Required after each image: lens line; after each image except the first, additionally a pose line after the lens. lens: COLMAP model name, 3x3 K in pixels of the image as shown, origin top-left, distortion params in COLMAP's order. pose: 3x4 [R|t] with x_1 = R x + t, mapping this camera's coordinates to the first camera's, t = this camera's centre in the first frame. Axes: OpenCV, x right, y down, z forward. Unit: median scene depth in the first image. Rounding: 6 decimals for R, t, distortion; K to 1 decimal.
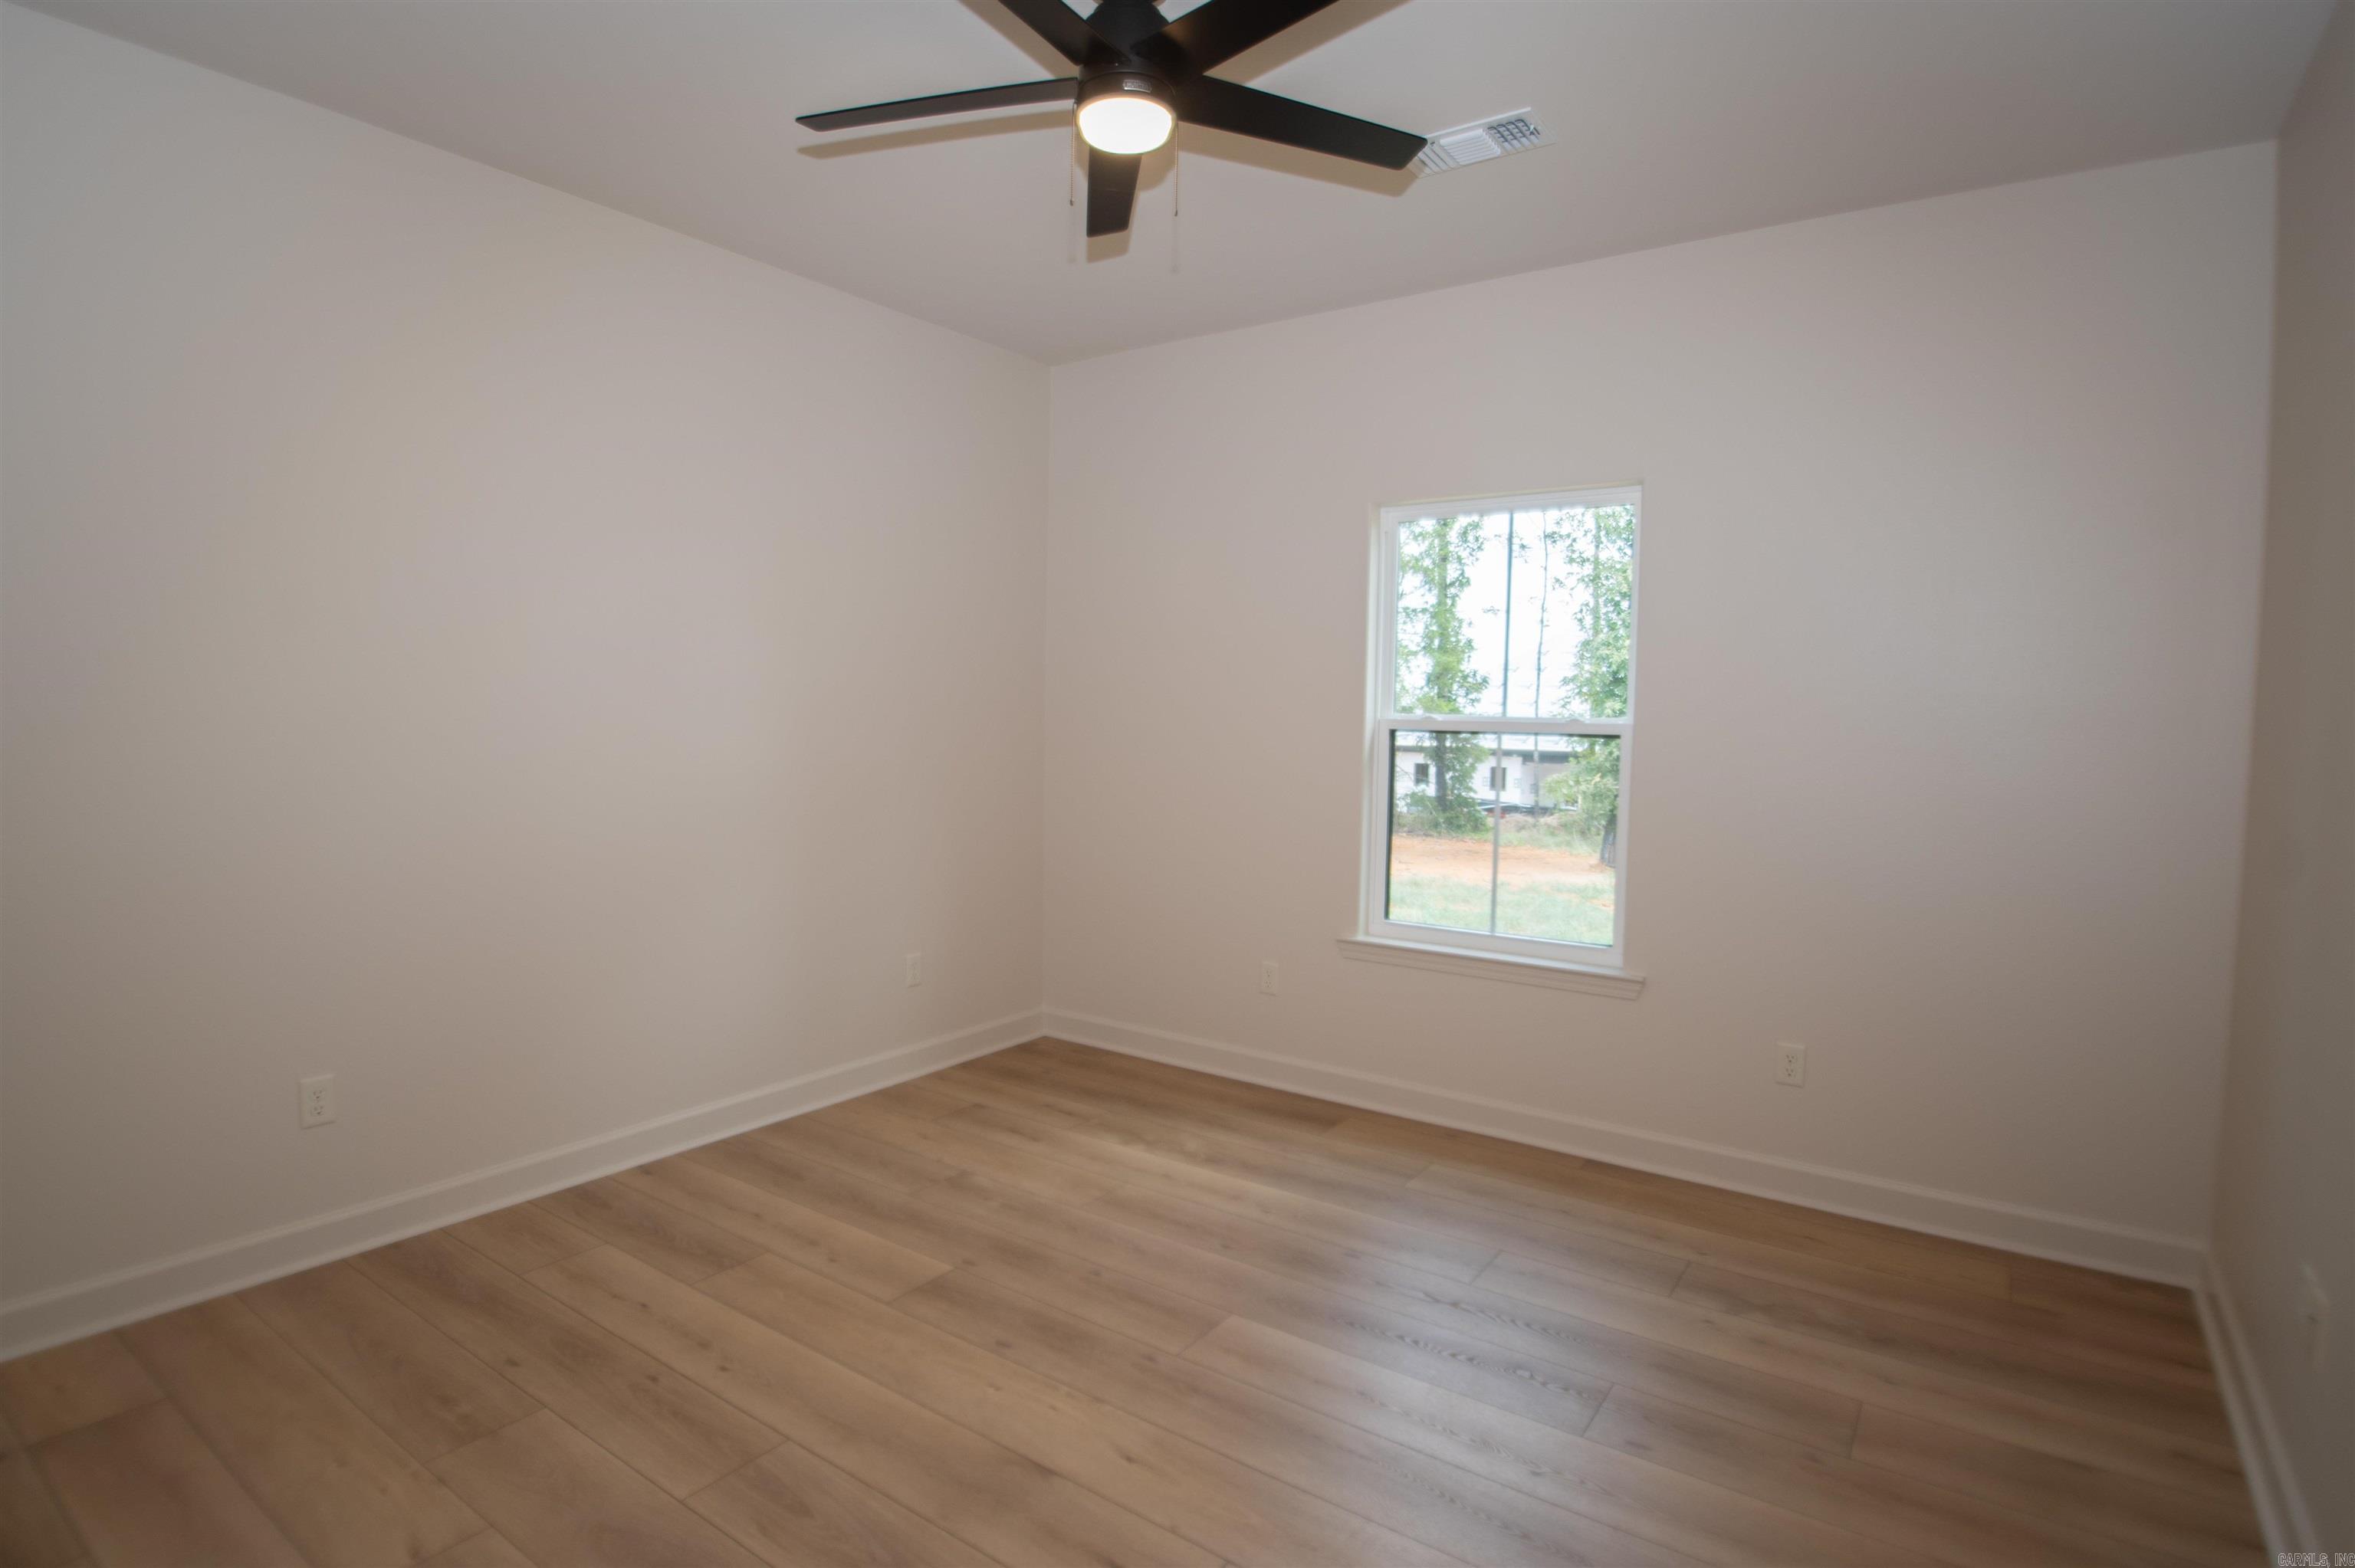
lens RADIAL K [[1204.7, 0, 1147.4], [0, 1204.7, 783.3], [0, 0, 1]] dist [-0.032915, 0.000329]
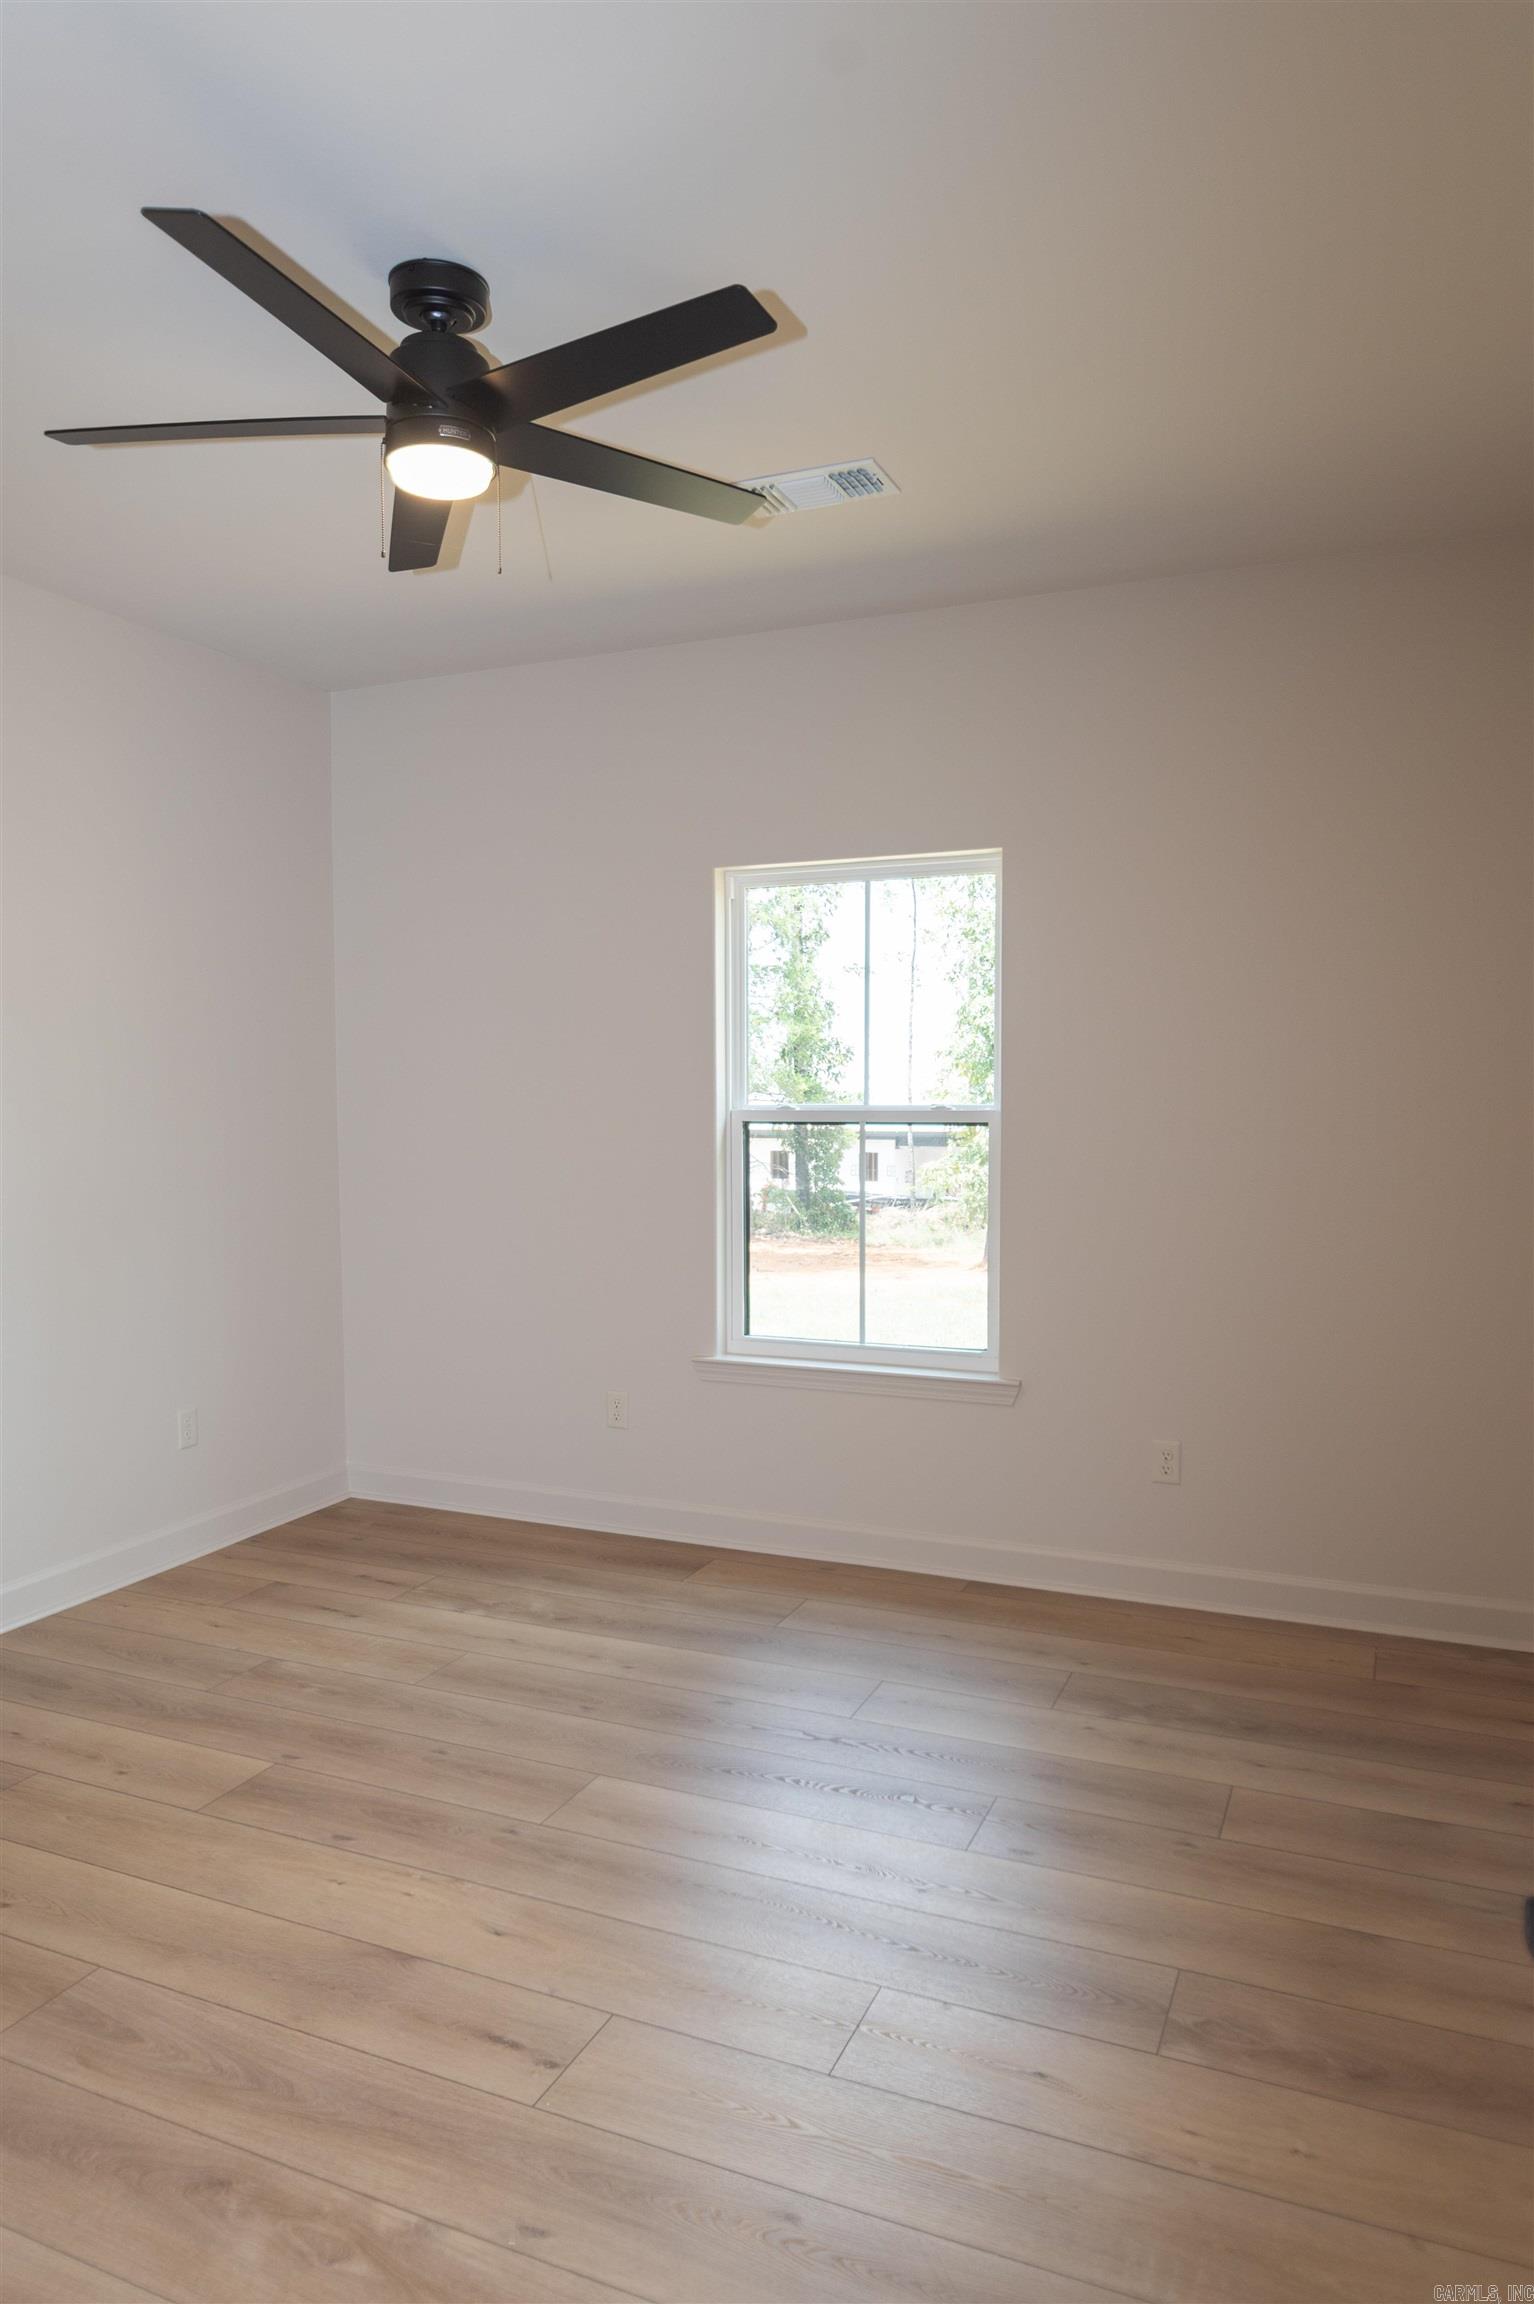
lens RADIAL K [[1493.7, 0, 767.0], [0, 1493.7, 1152.0], [0, 0, 1]] dist [-0.019867, 0.001434]
pose [[0.976328, -0.029761, 0.214239, -0.028924], [0.033719, 0.999321, -0.014843, -0.008138], [-0.213652, 0.021716, 0.976668, -0.127151]]
